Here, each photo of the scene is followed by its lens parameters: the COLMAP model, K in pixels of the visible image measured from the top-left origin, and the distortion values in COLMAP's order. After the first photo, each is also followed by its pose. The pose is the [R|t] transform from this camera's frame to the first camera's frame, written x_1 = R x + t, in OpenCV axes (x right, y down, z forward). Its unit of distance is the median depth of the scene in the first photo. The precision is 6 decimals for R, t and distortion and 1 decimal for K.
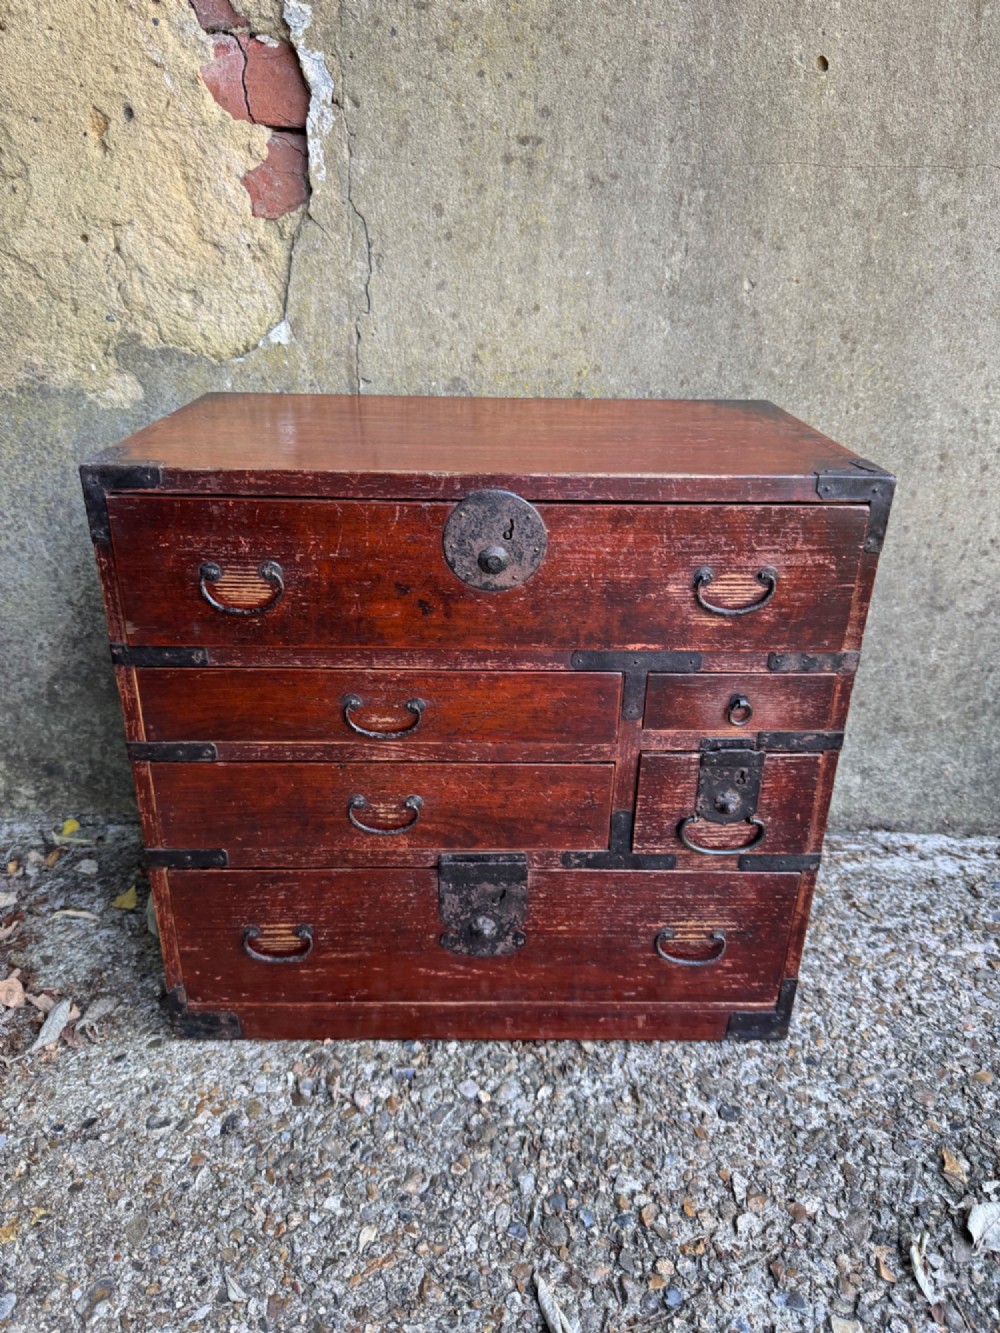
lens RADIAL K [[958.8, 0, 501.8], [0, 958.8, 667.5], [0, 0, 1]] dist [-0.020311, 0.005821]
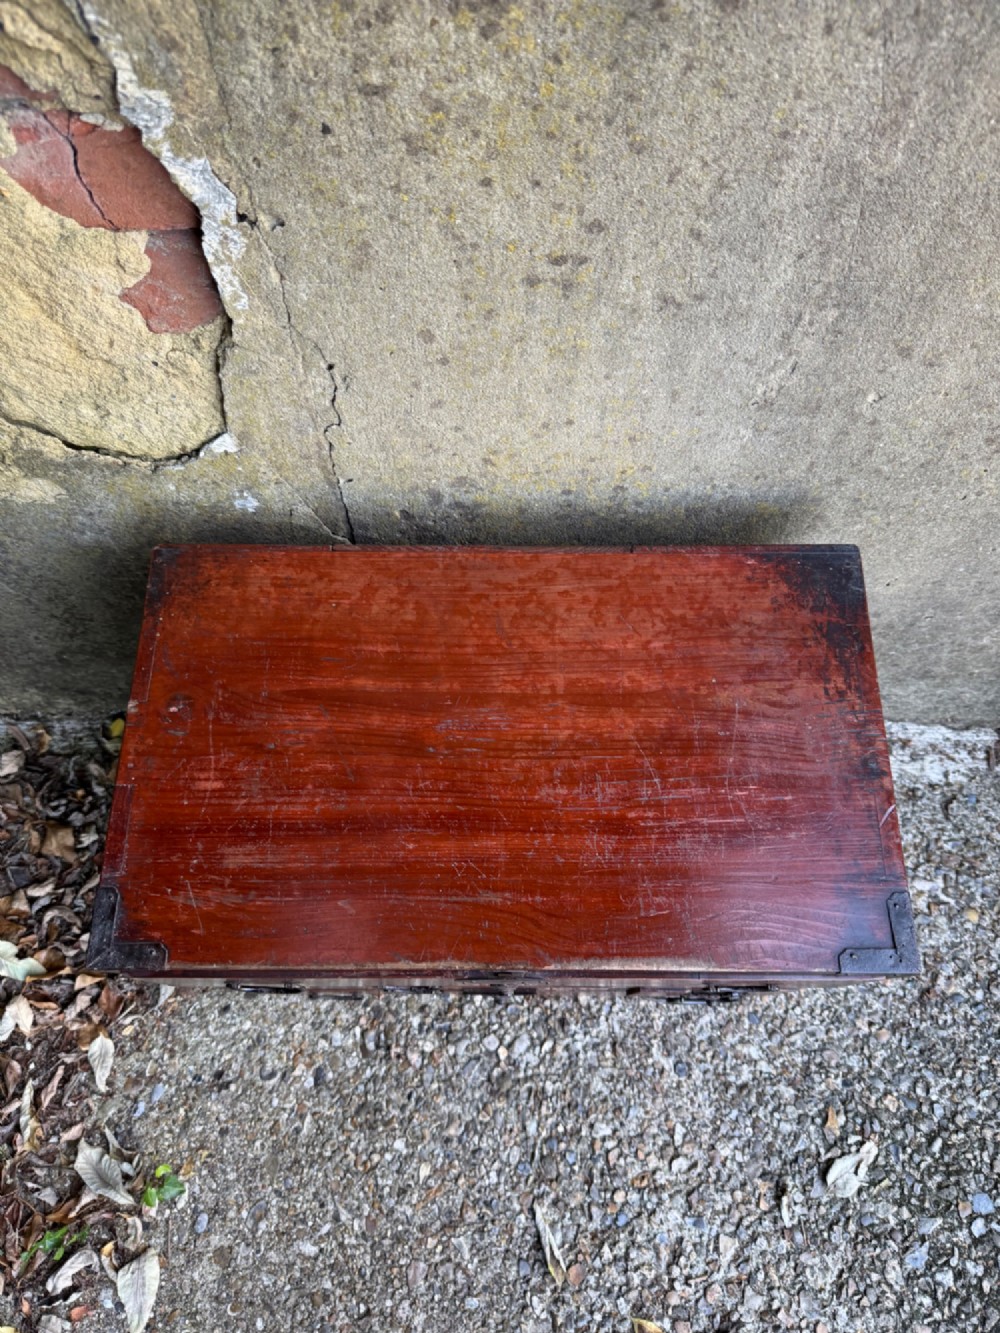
lens RADIAL K [[960.1, 0, 502.7], [0, 960.1, 670.5], [0, 0, 1]] dist [-0.011374, -0.002042]
pose [[0.999607, 0.014592, -0.023934, 0.006939], [0.006473, 0.710596, 0.703571, -0.930806], [0.027274, -0.703449, 0.710222, 0.434970]]
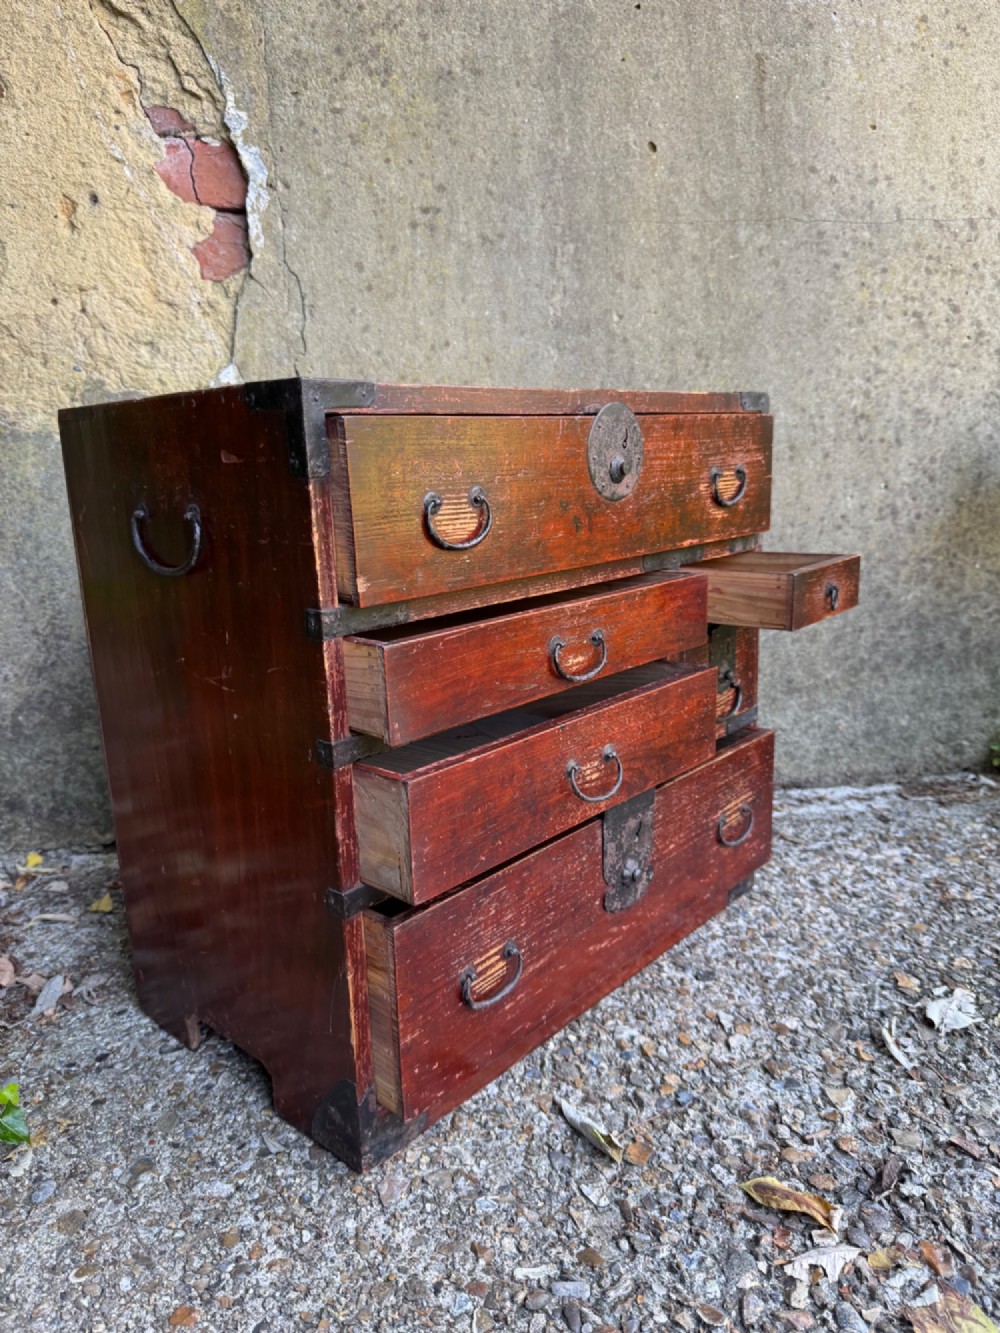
lens RADIAL K [[960.8, 0, 495.1], [0, 960.8, 670.0], [0, 0, 1]] dist [-0.015850, 0.000347]
pose [[0.988934, -0.088788, 0.118850, -0.102464], [0.109703, 0.976980, -0.182962, 0.308489], [-0.099869, 0.193975, 0.975910, -0.120208]]
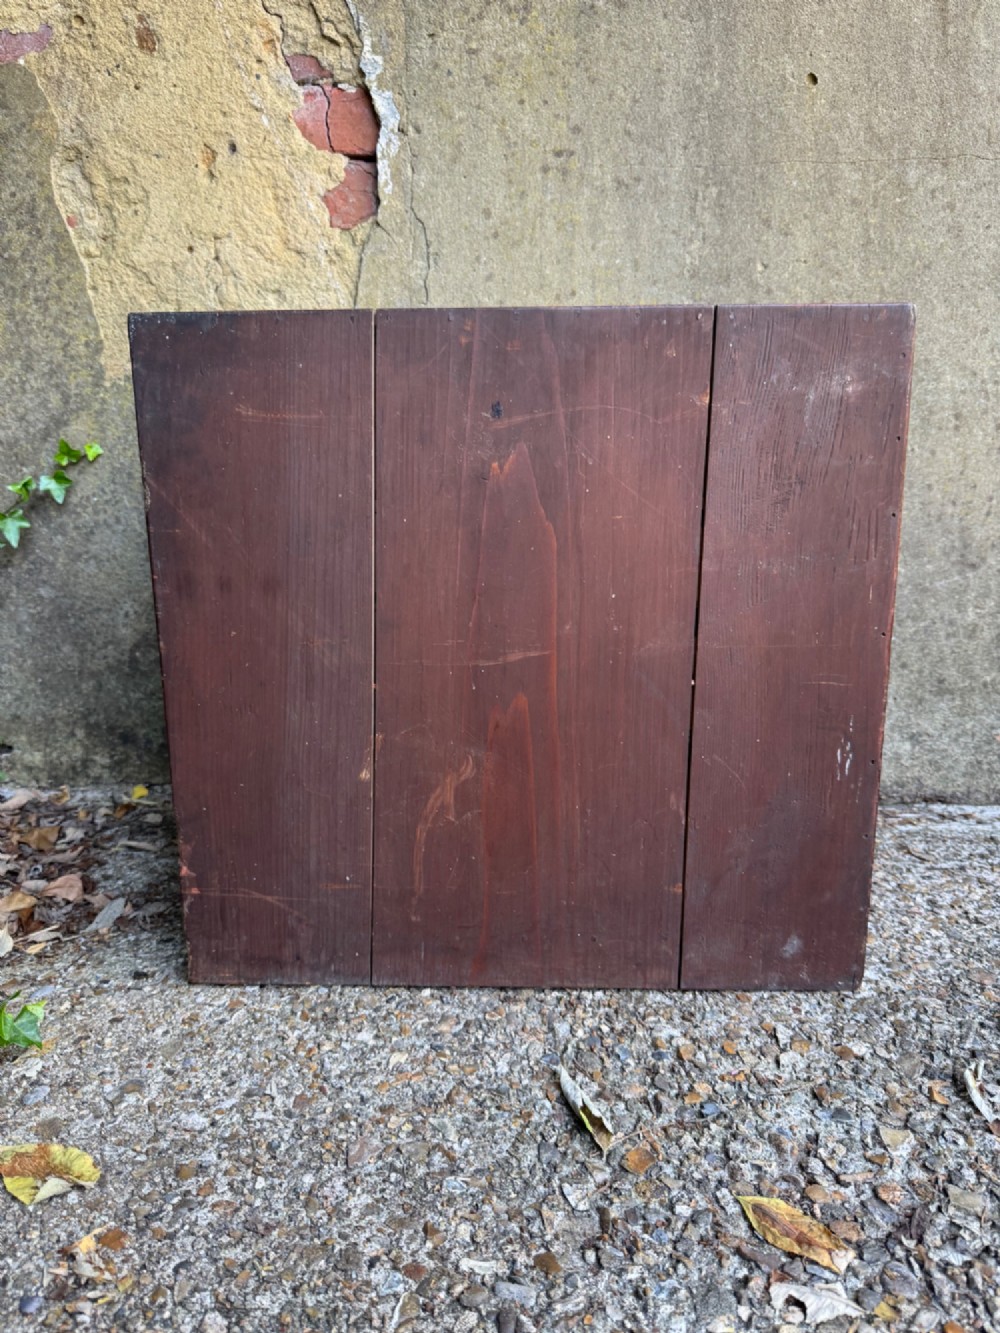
lens RADIAL K [[960.0, 0, 505.5], [0, 960.0, 669.7], [0, 0, 1]] dist [-0.016859, 0.002643]
pose [[0.997129, -0.012234, -0.074729, 0.044281], [-0.002924, 0.979906, -0.199438, 0.358931], [0.075667, 0.199084, 0.977057, -0.037658]]
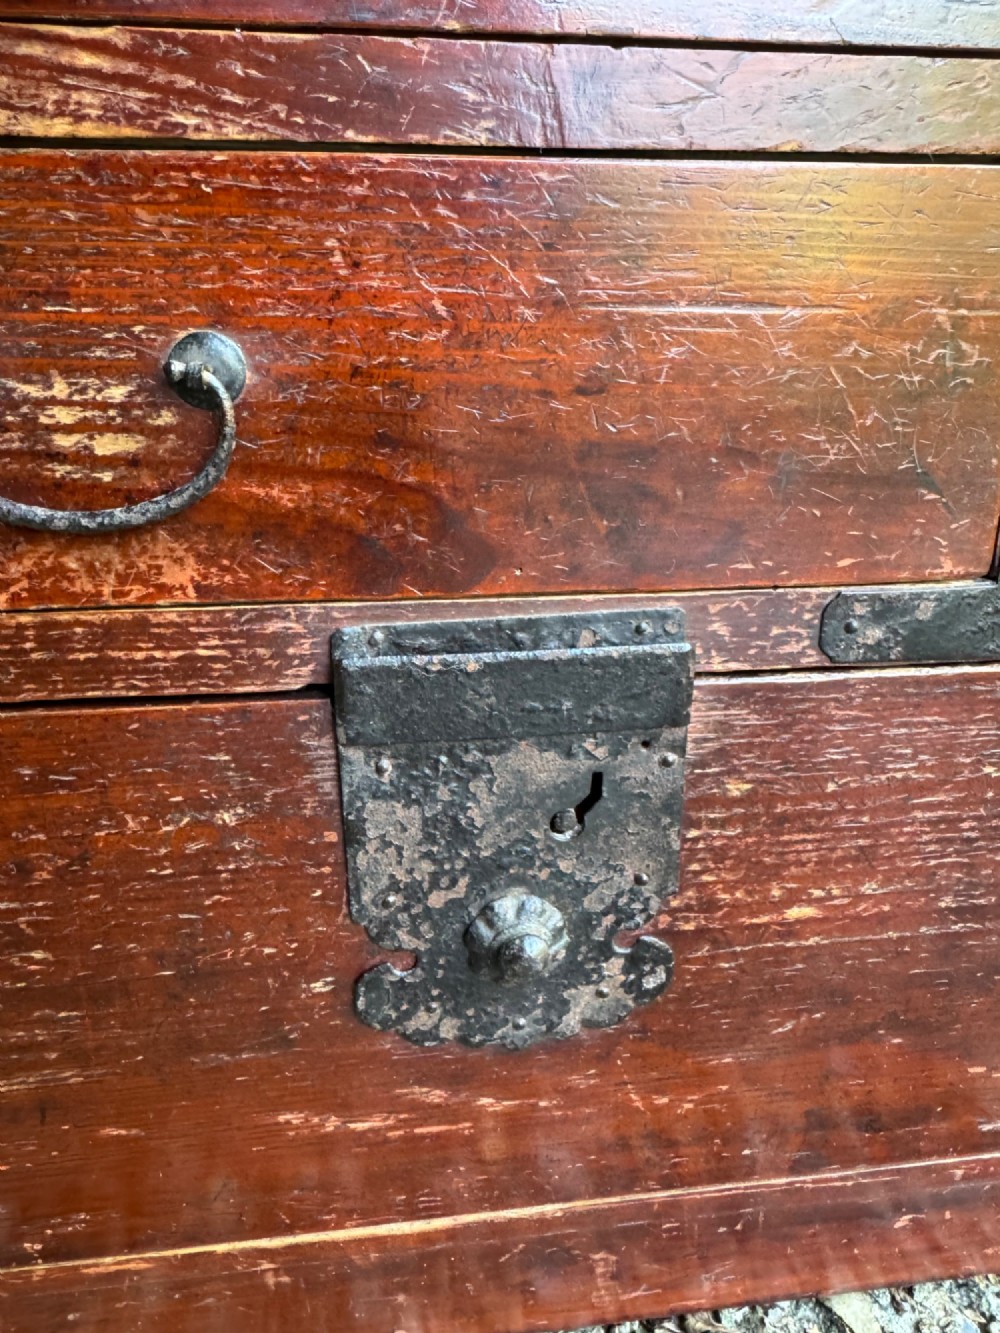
lens RADIAL K [[967.5, 0, 502.1], [0, 967.5, 608.0], [0, 0, 1]] dist [-0.003317, 0.002002]
pose [[0.994079, -0.047208, 0.097867, -0.047151], [0.056829, 0.993565, -0.097977, 0.217735], [-0.092612, 0.102958, 0.990365, 0.760293]]
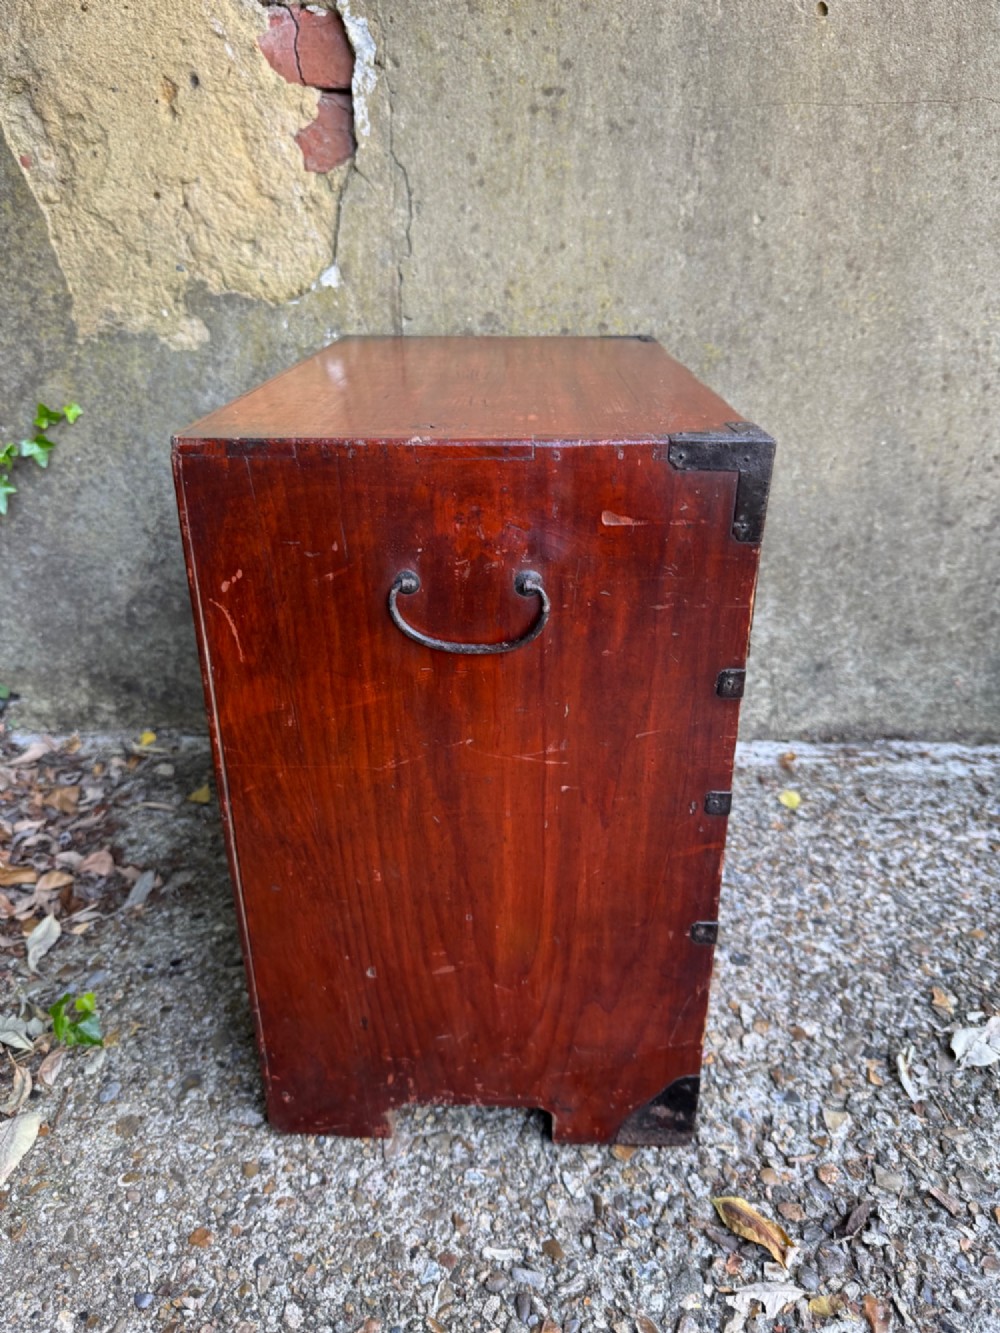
lens RADIAL K [[965.2, 0, 500.2], [0, 965.2, 671.7], [0, 0, 1]] dist [-0.022845, 0.005912]
pose [[0.998651, -0.010031, -0.050952, 0.020371], [0.010680, 0.999865, 0.012498, 0.118340], [0.050819, -0.013025, 0.998623, -0.133228]]
